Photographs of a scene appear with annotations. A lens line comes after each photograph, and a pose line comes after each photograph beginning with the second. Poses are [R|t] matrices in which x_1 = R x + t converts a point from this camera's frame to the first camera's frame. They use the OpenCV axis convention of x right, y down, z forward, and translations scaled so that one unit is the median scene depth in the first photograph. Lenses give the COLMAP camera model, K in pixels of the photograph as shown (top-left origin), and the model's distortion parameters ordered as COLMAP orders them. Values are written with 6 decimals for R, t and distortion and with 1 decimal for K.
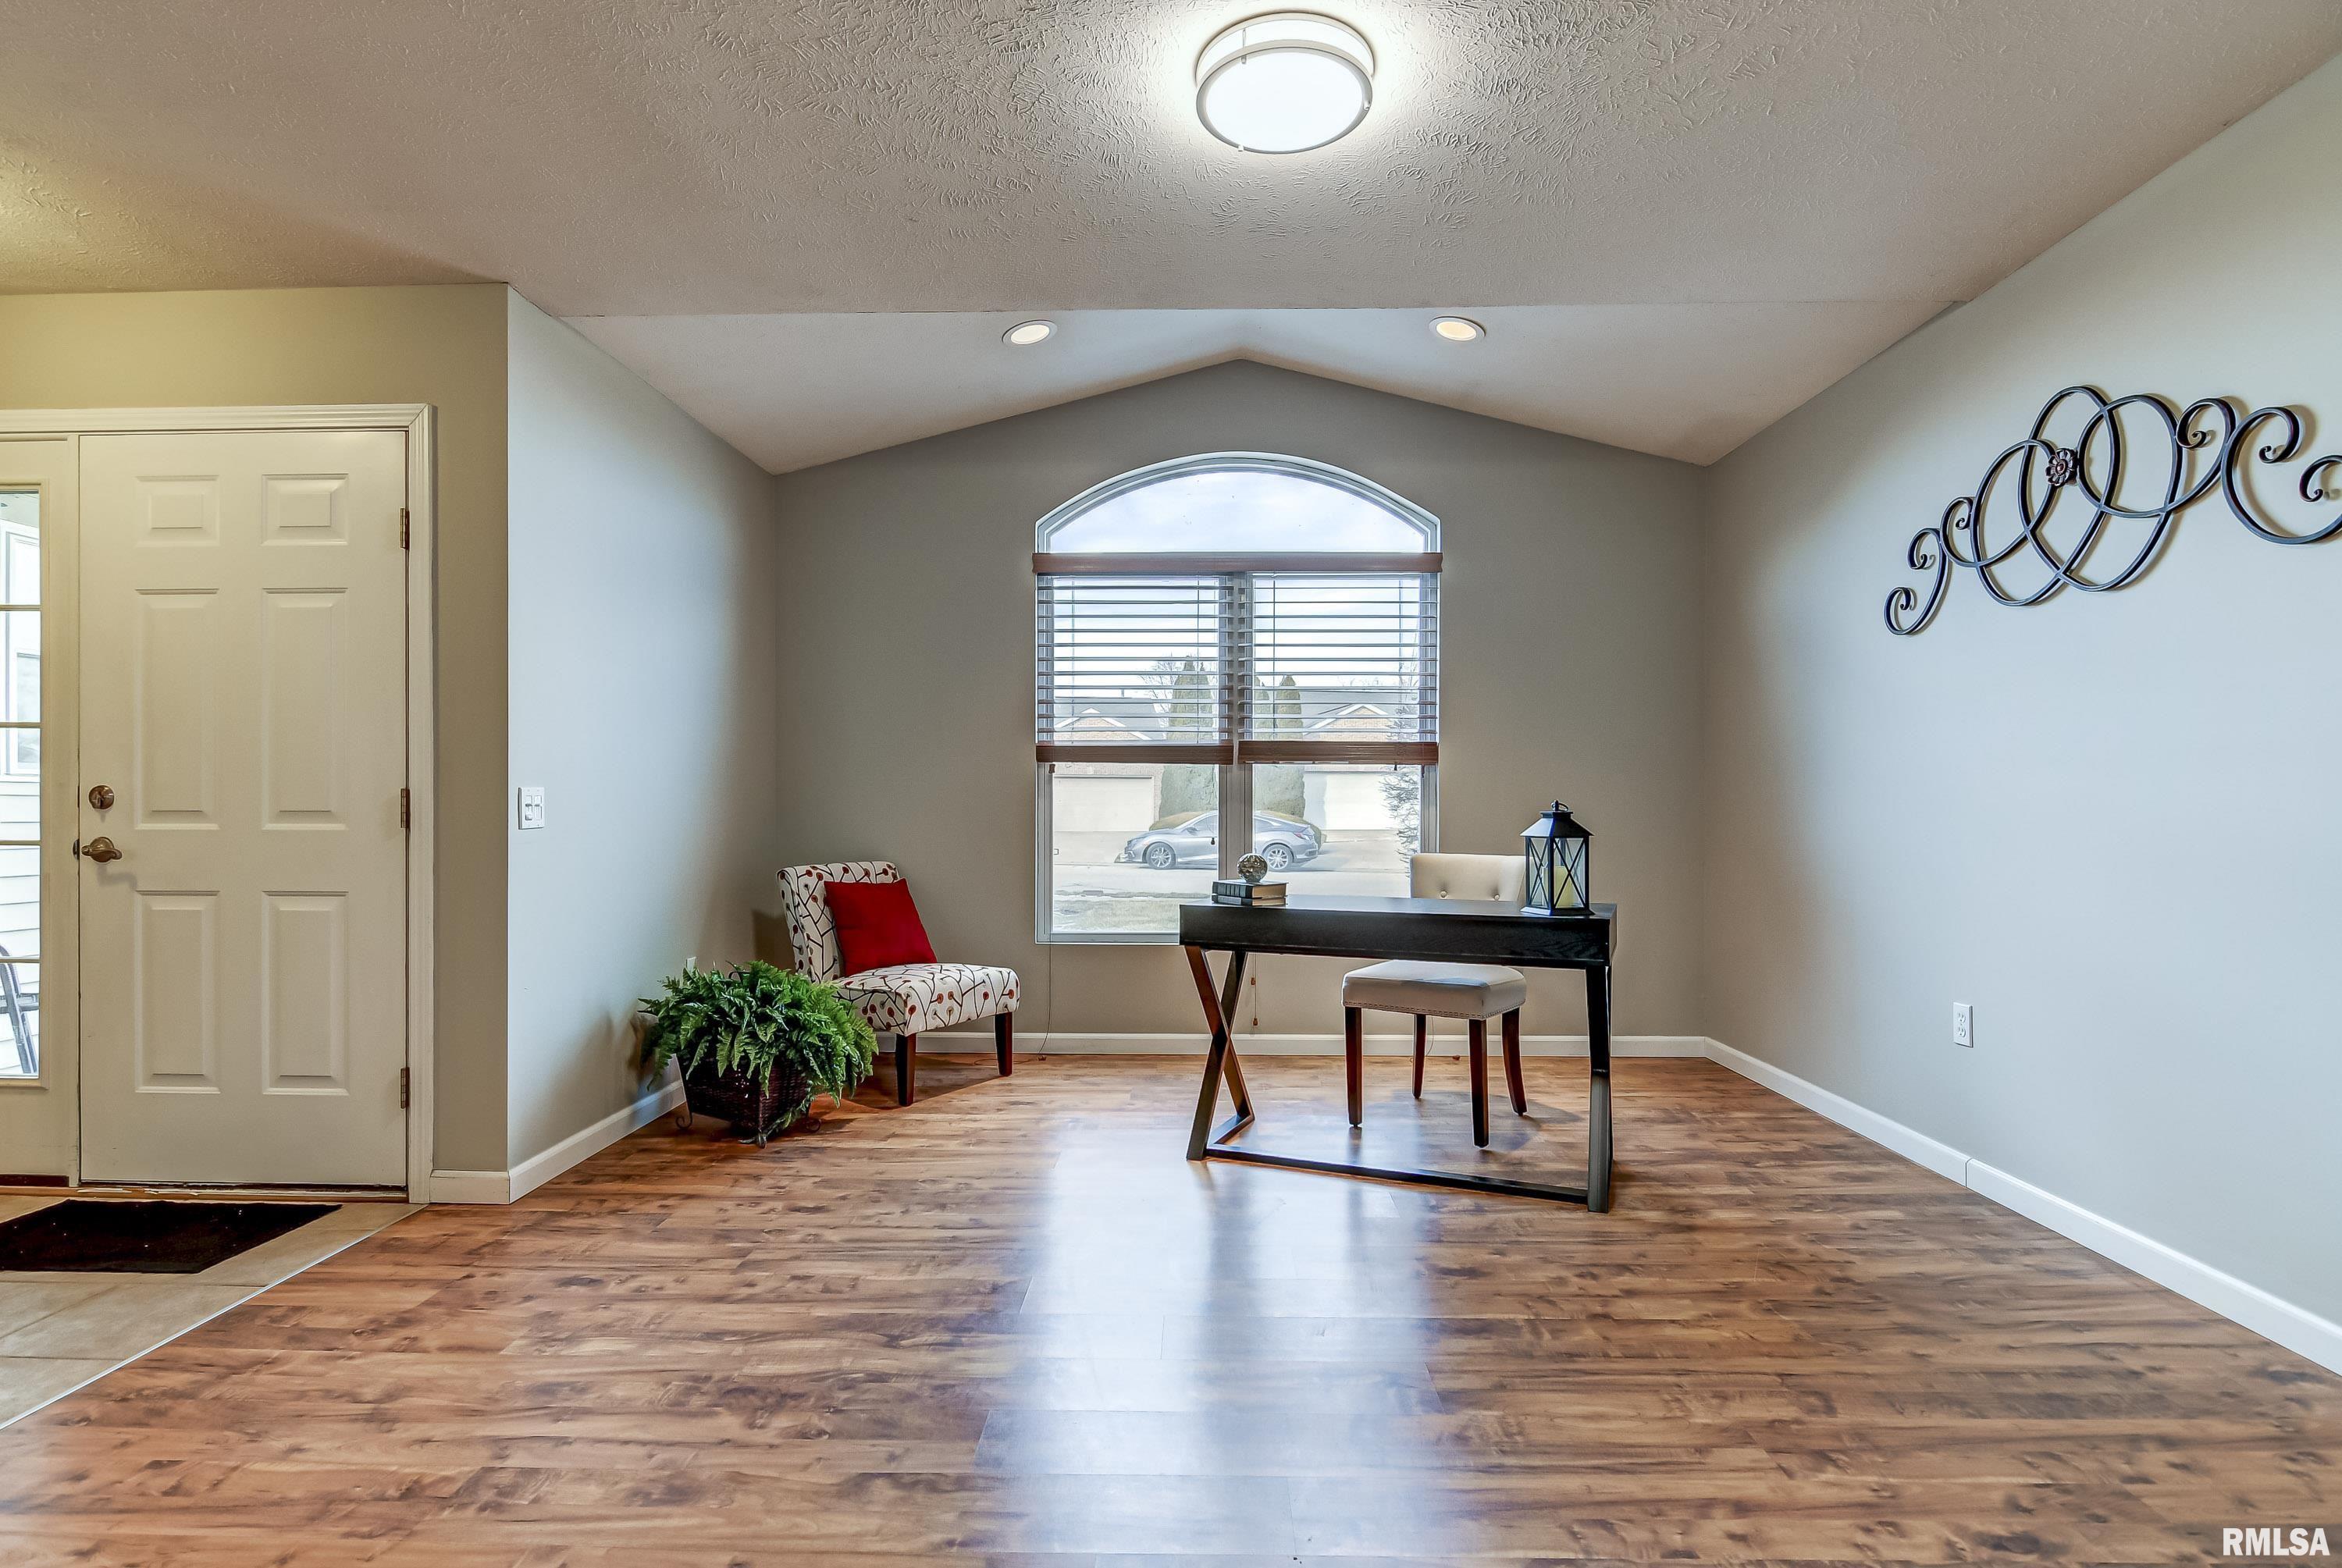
lens RADIAL K [[1130.0, 0, 1153.6], [0, 1130.0, 793.9], [0, 0, 1]] dist [0.011772, -0.011509]
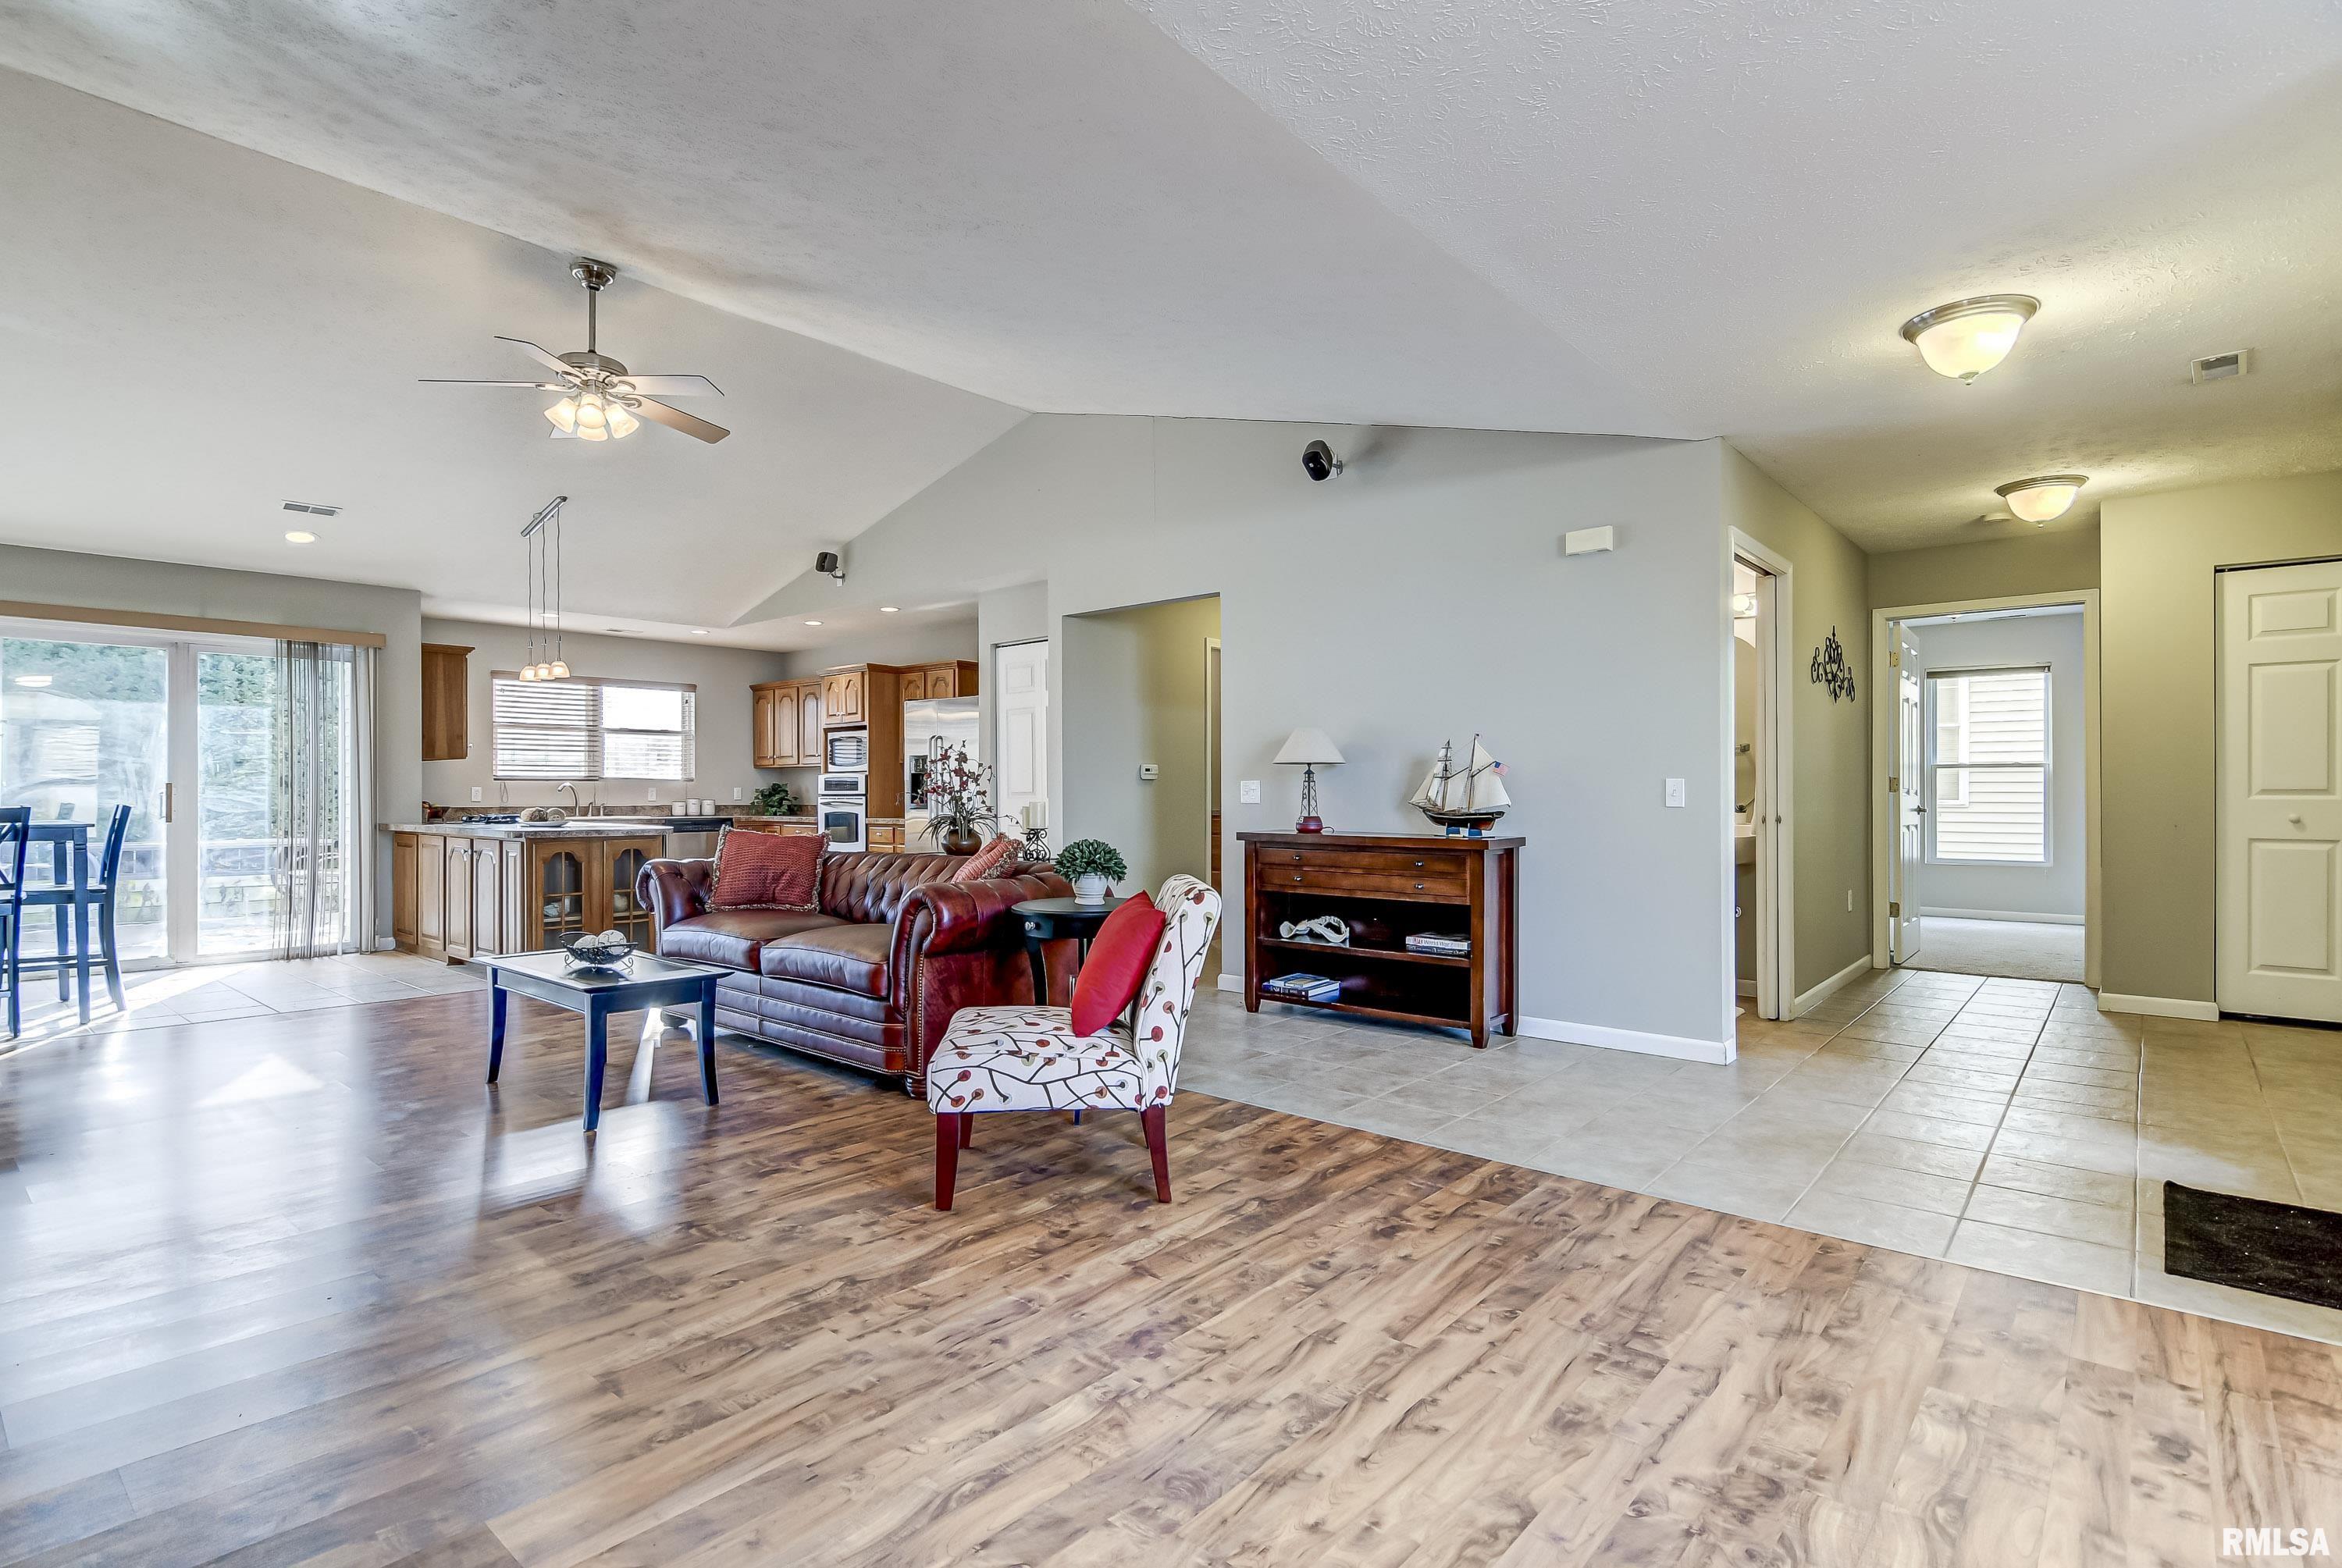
lens RADIAL K [[1130.0, 0, 1153.6], [0, 1130.0, 793.9], [0, 0, 1]] dist [0.011772, -0.011509]
pose [[-0.624646, 0.000513, -0.780908, 0.364360], [0.009424, 0.999932, -0.006882, 0.006805], [0.780851, -0.011658, -0.624609, 0.735159]]
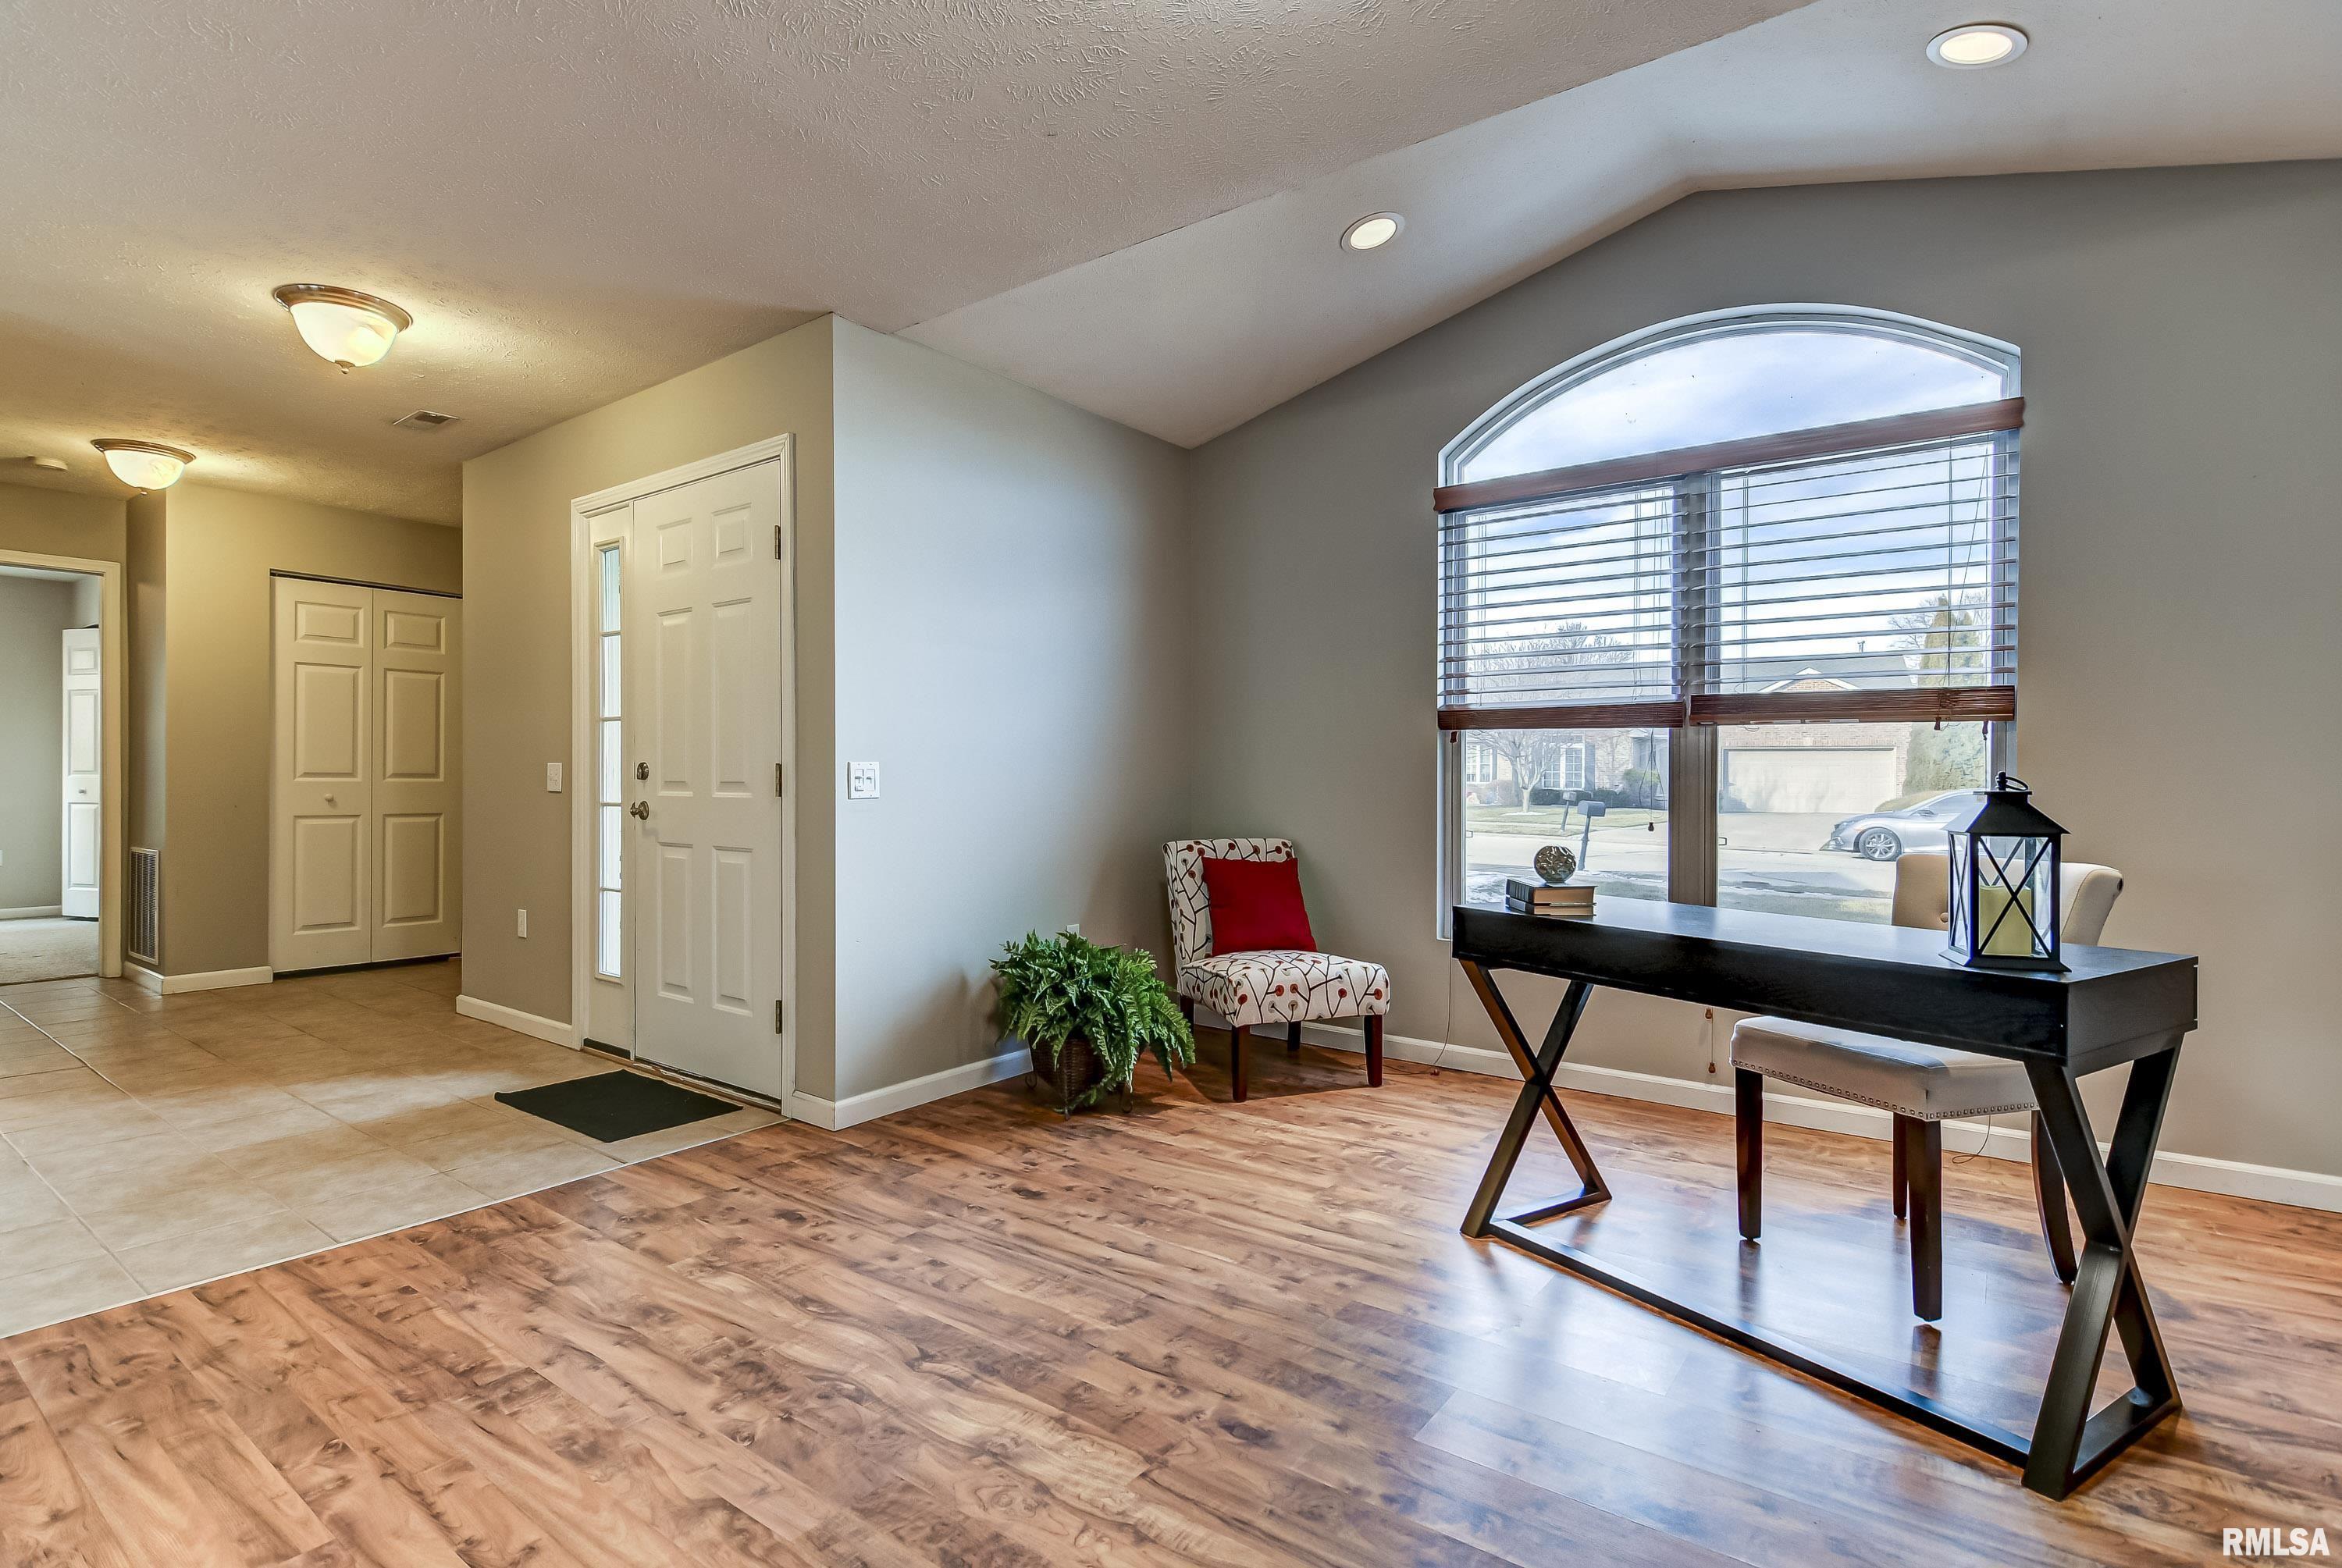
lens RADIAL K [[1120.5, 0, 1154.4], [0, 1120.5, 779.8], [0, 0, 1]] dist [0.011362, -0.010606]
pose [[0.820147, 0.002764, -0.572146, 0.305071], [0.002671, 0.999959, 0.008659, 0.003129], [0.572147, -0.008630, 0.820106, 0.249014]]
